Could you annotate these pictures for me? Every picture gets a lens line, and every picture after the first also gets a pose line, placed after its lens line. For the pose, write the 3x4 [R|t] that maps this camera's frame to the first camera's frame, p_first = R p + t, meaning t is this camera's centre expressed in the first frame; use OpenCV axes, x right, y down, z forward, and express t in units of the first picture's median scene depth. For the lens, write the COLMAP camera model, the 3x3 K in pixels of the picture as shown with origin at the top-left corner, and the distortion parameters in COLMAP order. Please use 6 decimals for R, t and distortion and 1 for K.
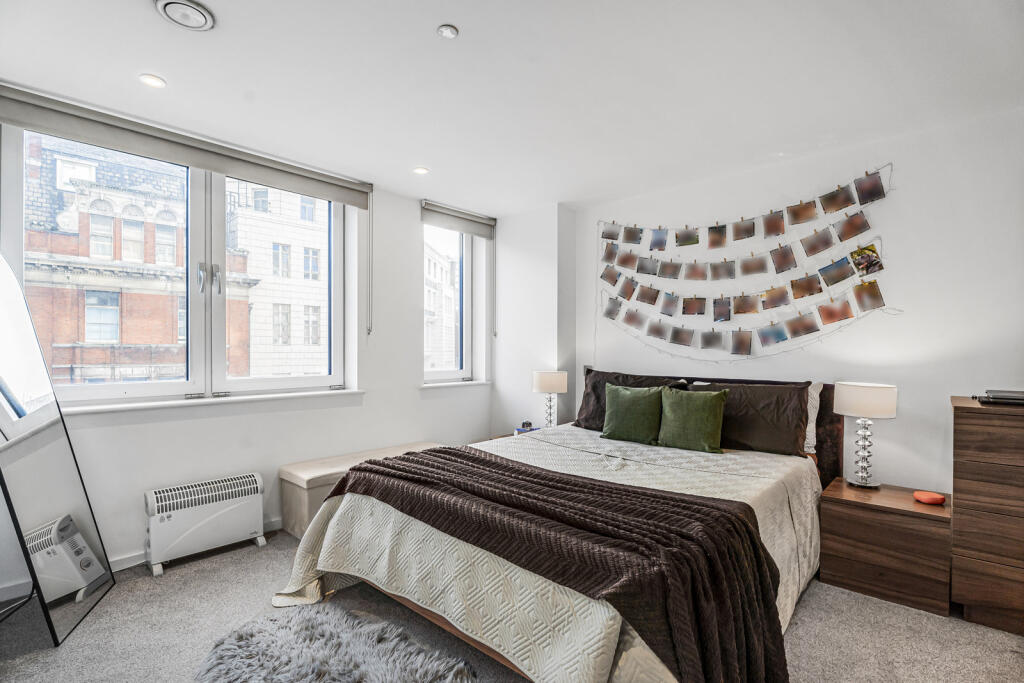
lens RADIAL K [[483.4, 0, 513.7], [0, 483.4, 355.5], [0, 0, 1]] dist [-0.014775, 0.000665]
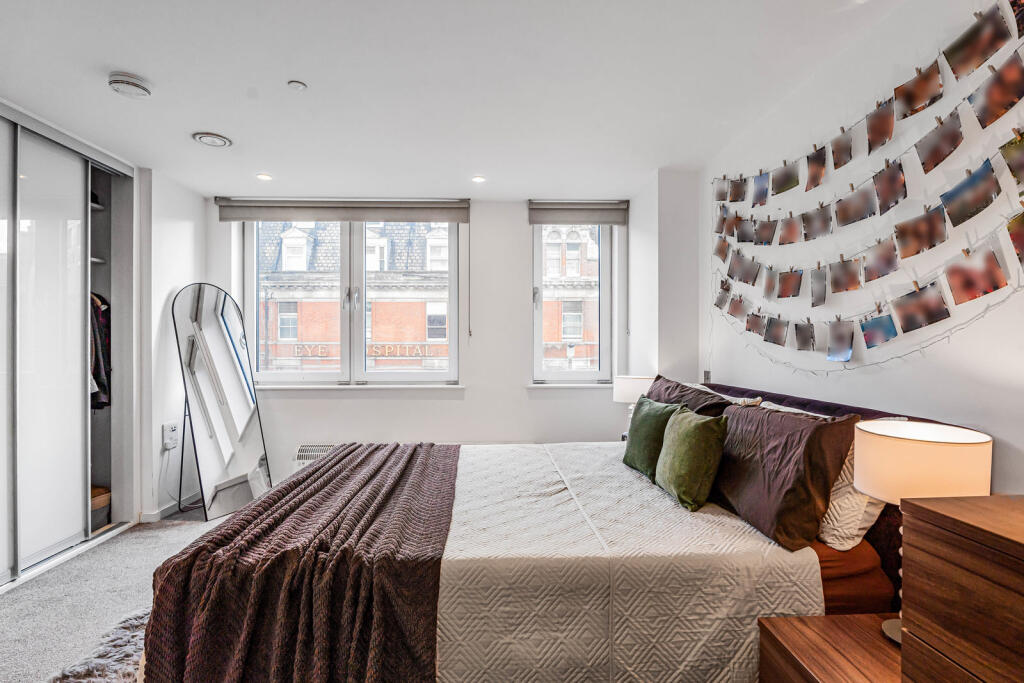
lens RADIAL K [[497.5, 0, 512.3], [0, 497.5, 350.3], [0, 0, 1]] dist [-0.013832, -0.000230]
pose [[0.703626, 0.005336, -0.710551, 0.588251], [-0.006866, 0.999976, 0.000710, -0.012303], [0.710538, 0.004379, 0.703646, 0.276146]]
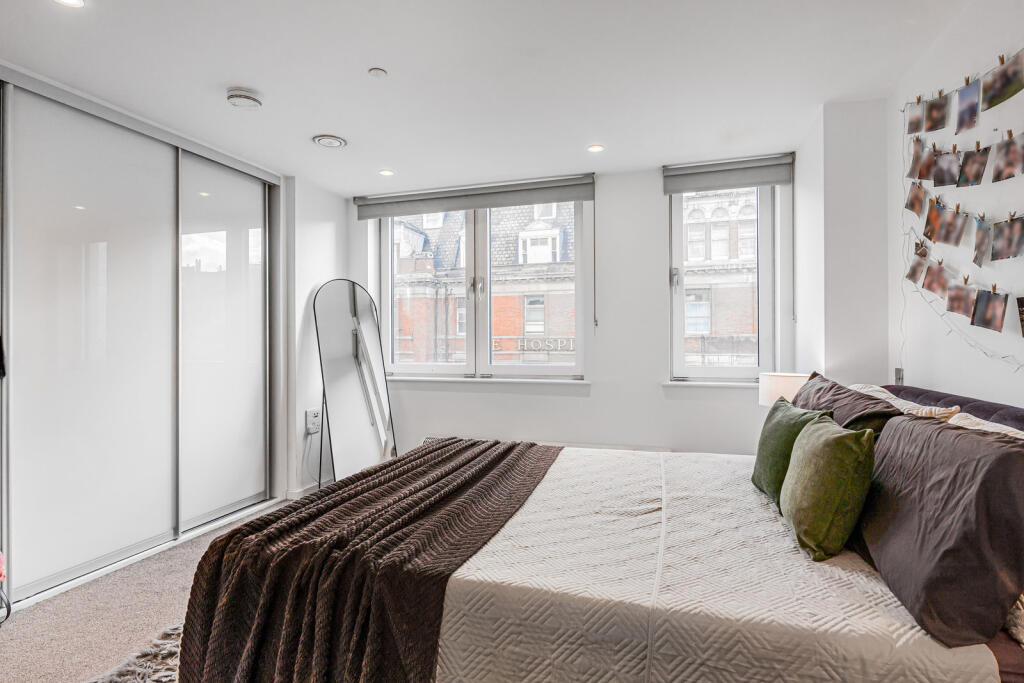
lens RADIAL K [[525.7, 0, 512.0], [0, 525.7, 341.5], [0, 0, 1]] dist [-0.002139, -0.001774]
pose [[0.415628, -0.000633, -0.909535, 0.619267], [-0.005414, 0.999980, -0.003170, -0.007060], [0.909519, 0.006241, 0.415616, 0.407493]]
